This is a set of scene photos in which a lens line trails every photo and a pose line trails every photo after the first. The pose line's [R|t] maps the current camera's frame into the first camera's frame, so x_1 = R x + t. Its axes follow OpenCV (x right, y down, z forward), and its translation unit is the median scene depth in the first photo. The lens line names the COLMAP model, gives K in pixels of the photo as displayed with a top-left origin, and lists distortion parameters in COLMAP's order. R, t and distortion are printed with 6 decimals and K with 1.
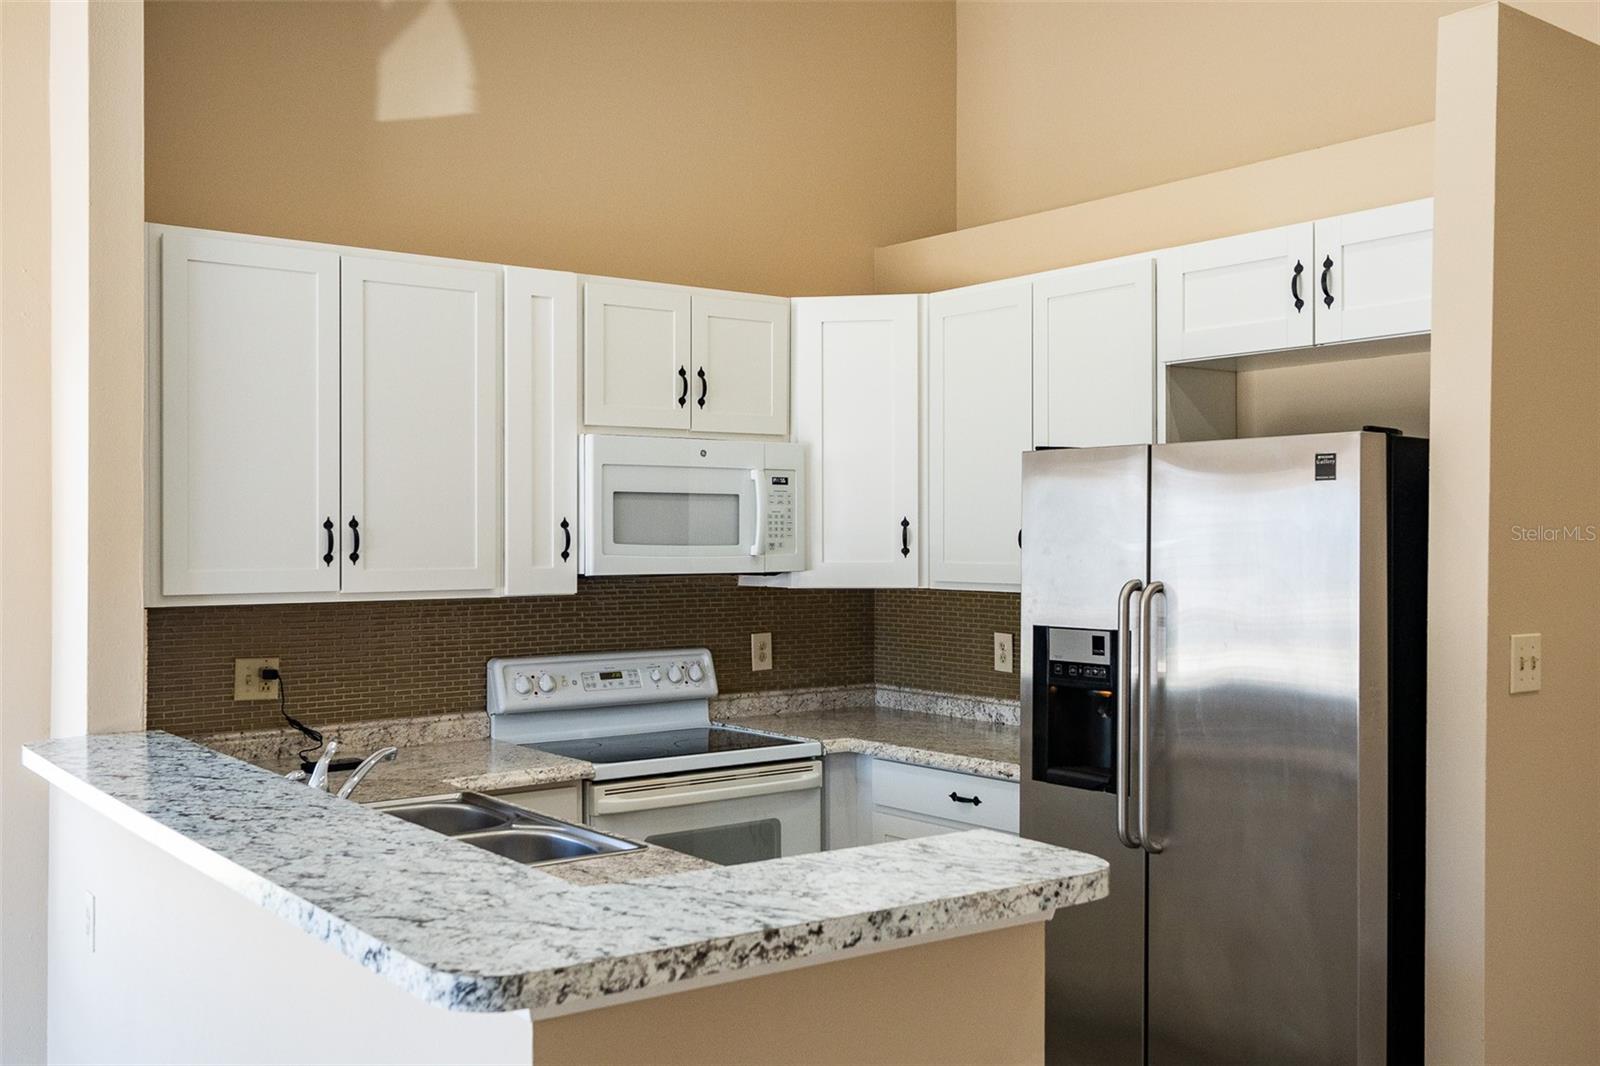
lens RADIAL K [[1538.1, 0, 797.7], [0, 1538.1, 532.3], [0, 0, 1]] dist [0.010569, 0.000000]
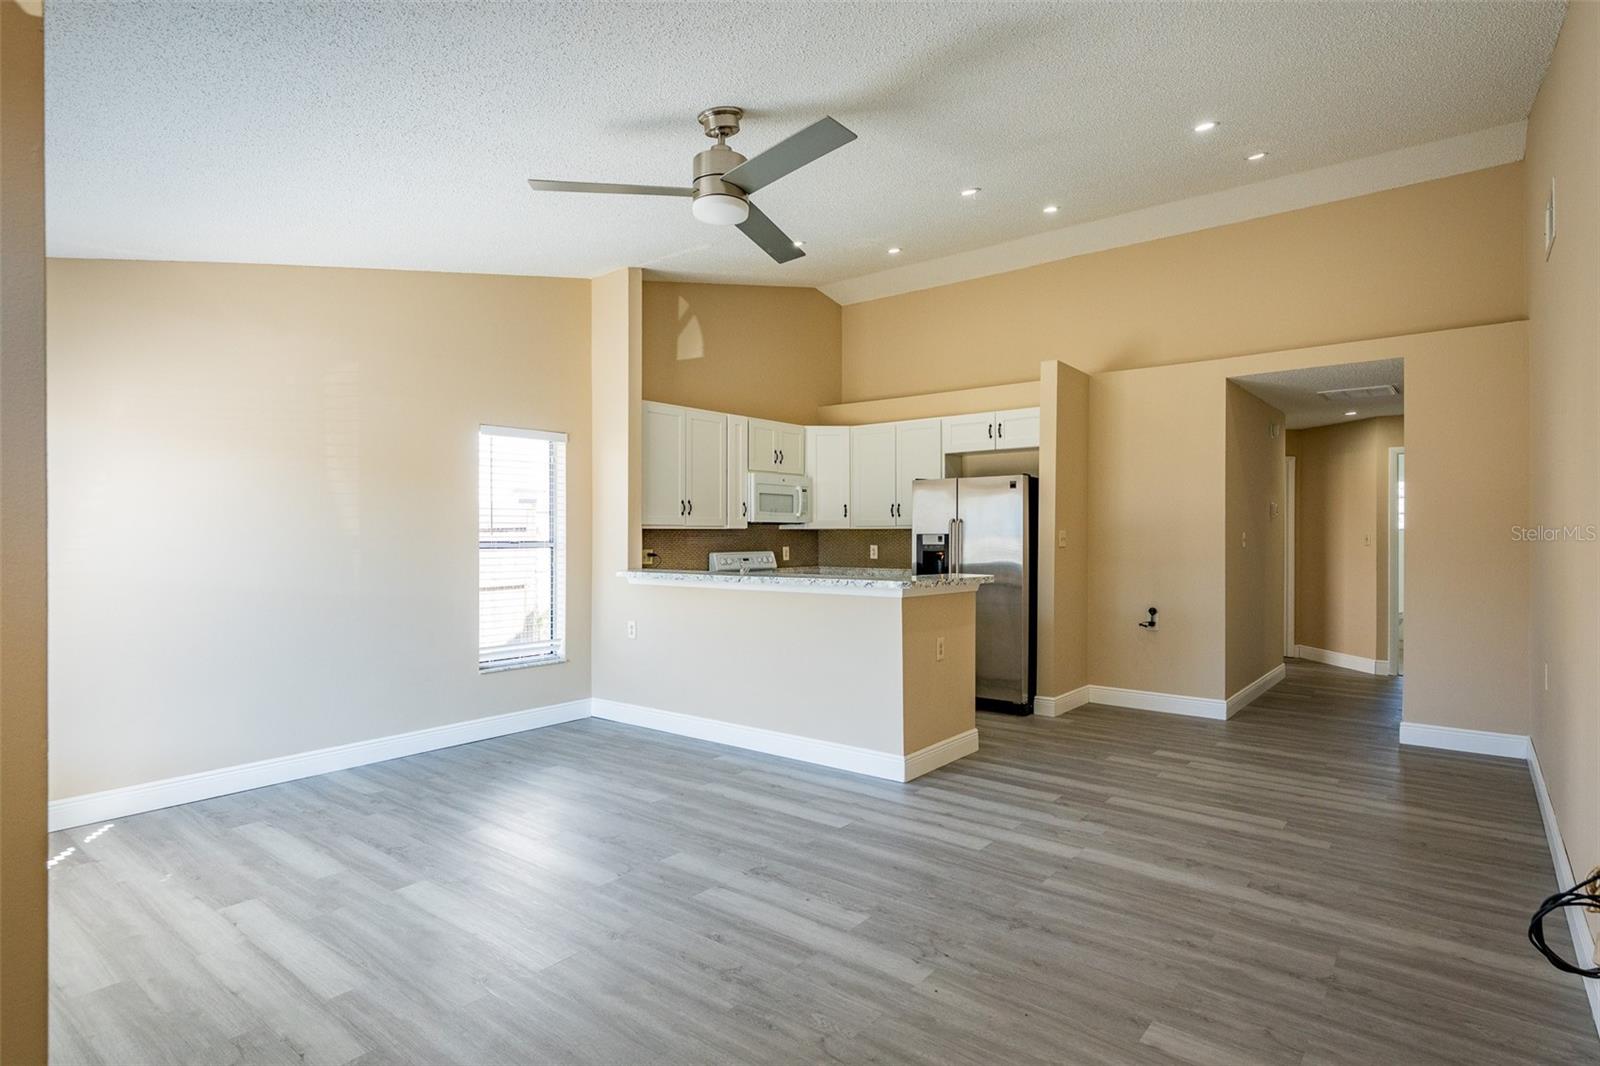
lens RADIAL K [[836.7, 0, 800.8], [0, 836.7, 535.1], [0, 0, 1]] dist [-0.007073, -0.001695]
pose [[0.967793, -0.001631, 0.251741, -0.444419], [0.001084, 0.999997, 0.002314, 0.049432], [-0.251744, -0.001967, 0.967792, -0.539647]]
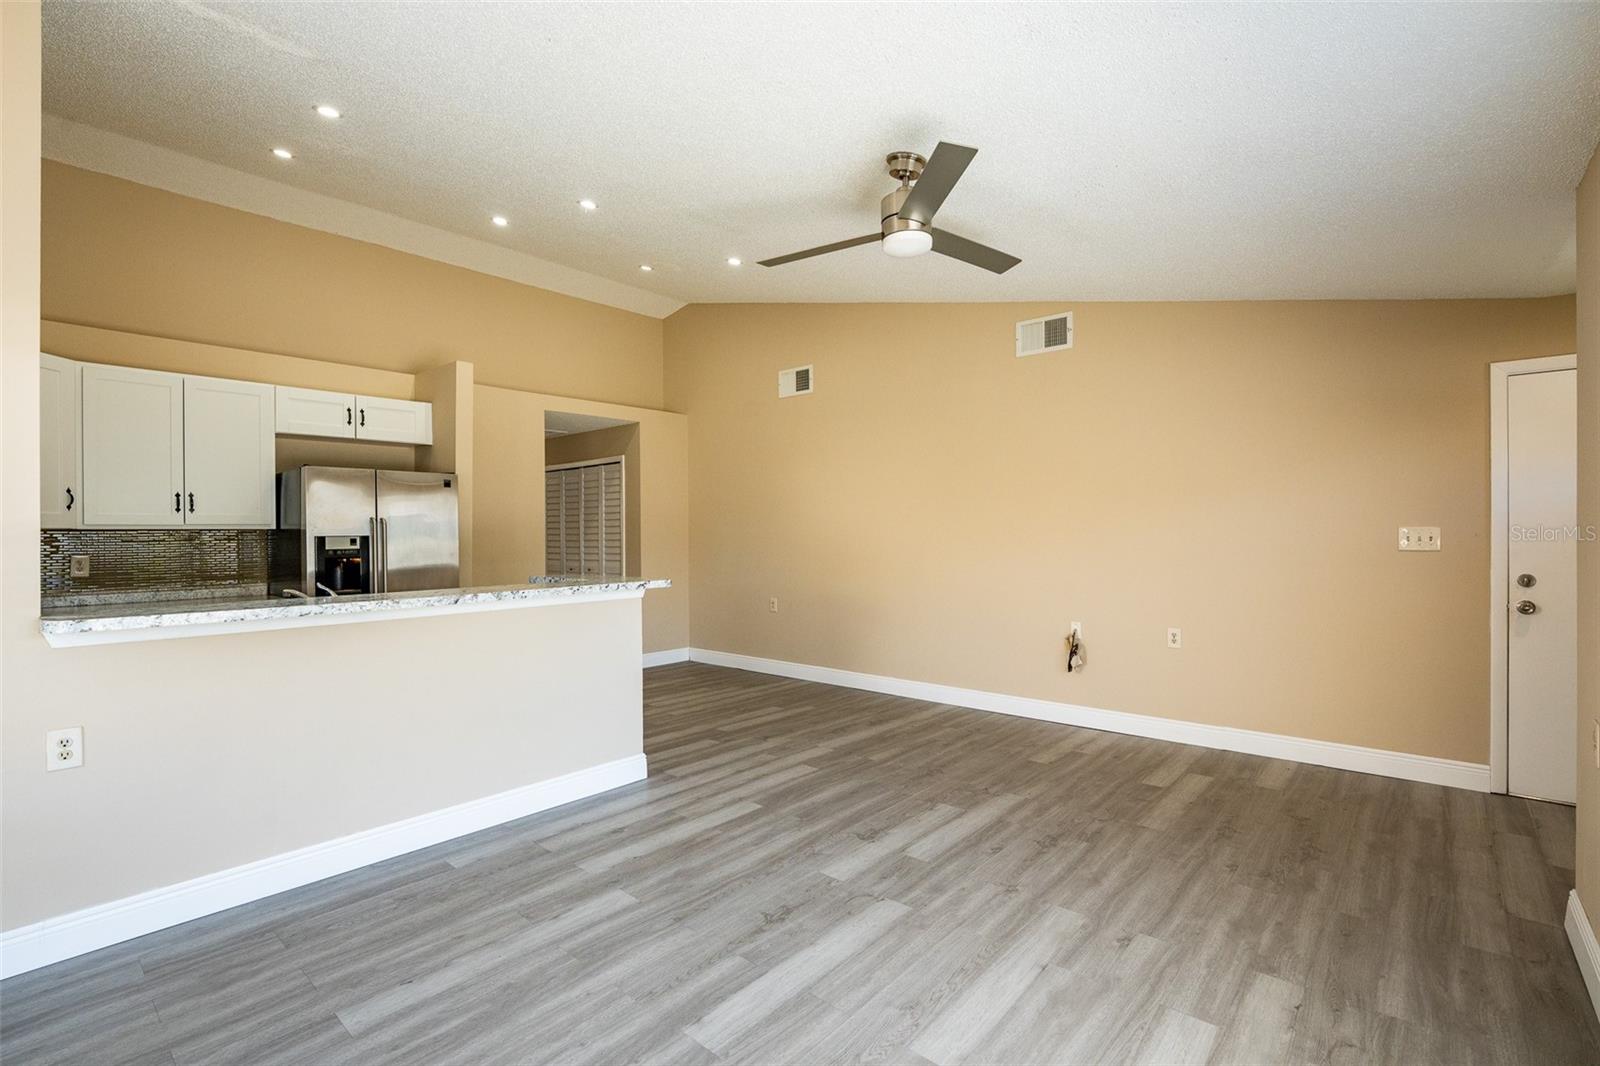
lens RADIAL K [[730.5, 0, 799.9], [0, 730.5, 530.6], [0, 0, 1]] dist [-0.019955, 0.000473]
pose [[-0.208635, 0.002117, 0.977991, -0.985187], [0.006196, 0.999980, -0.000842, 0.048210], [-0.977974, 0.005884, -0.208644, 0.404484]]
